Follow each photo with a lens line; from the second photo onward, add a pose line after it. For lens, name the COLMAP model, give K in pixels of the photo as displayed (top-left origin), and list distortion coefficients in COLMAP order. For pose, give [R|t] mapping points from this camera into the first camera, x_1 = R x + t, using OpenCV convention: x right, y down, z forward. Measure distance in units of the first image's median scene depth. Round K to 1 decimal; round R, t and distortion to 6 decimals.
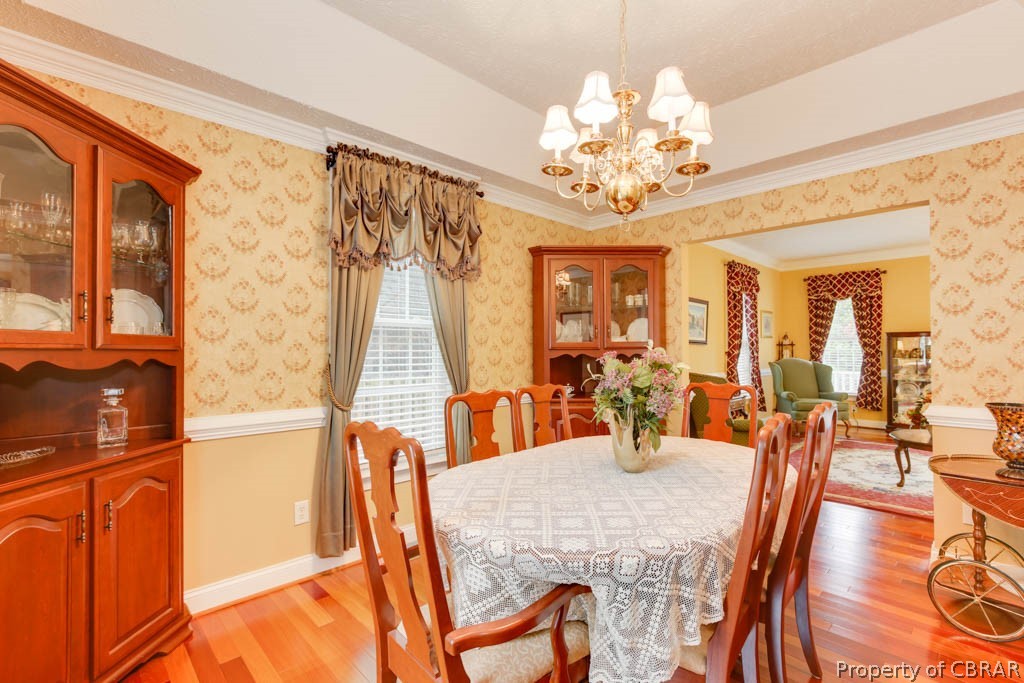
lens RADIAL K [[466.0, 0, 512.0], [0, 466.0, 341.5], [0, 0, 1]] dist [-0.000135, -0.000007]
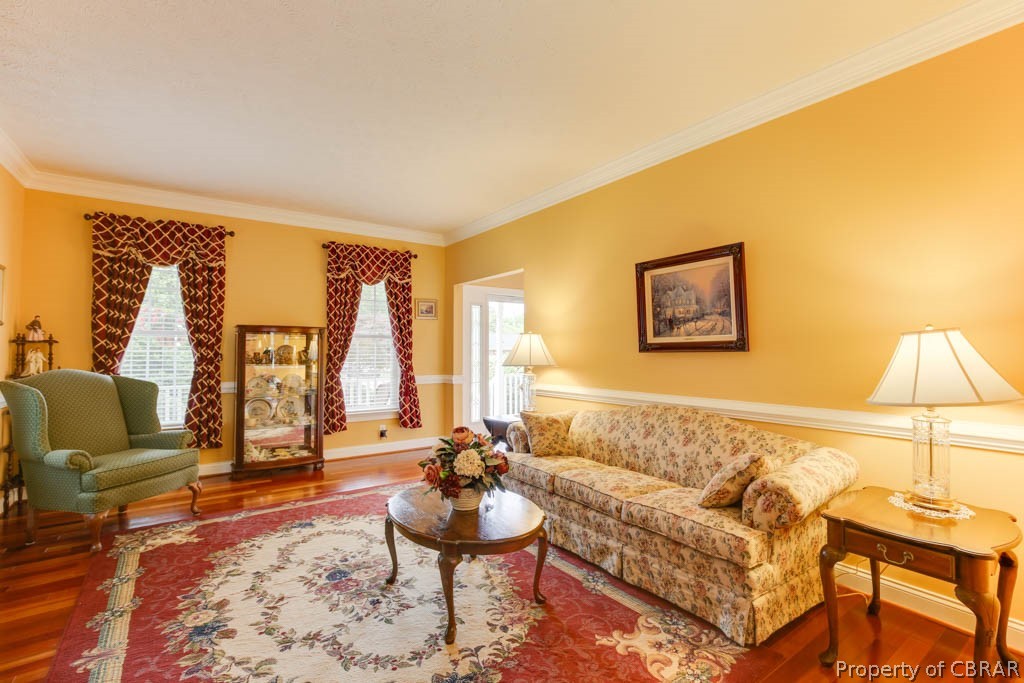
lens RADIAL K [[449.8, 0, 512.0], [0, 449.8, 341.5], [0, 0, 1]] dist [-0.001052, -0.000001]
pose [[0.148286, 0.031864, 0.988431, 0.223698], [-0.007943, 0.999487, -0.031028, 0.018957], [-0.988913, -0.003250, 0.148463, 0.489051]]
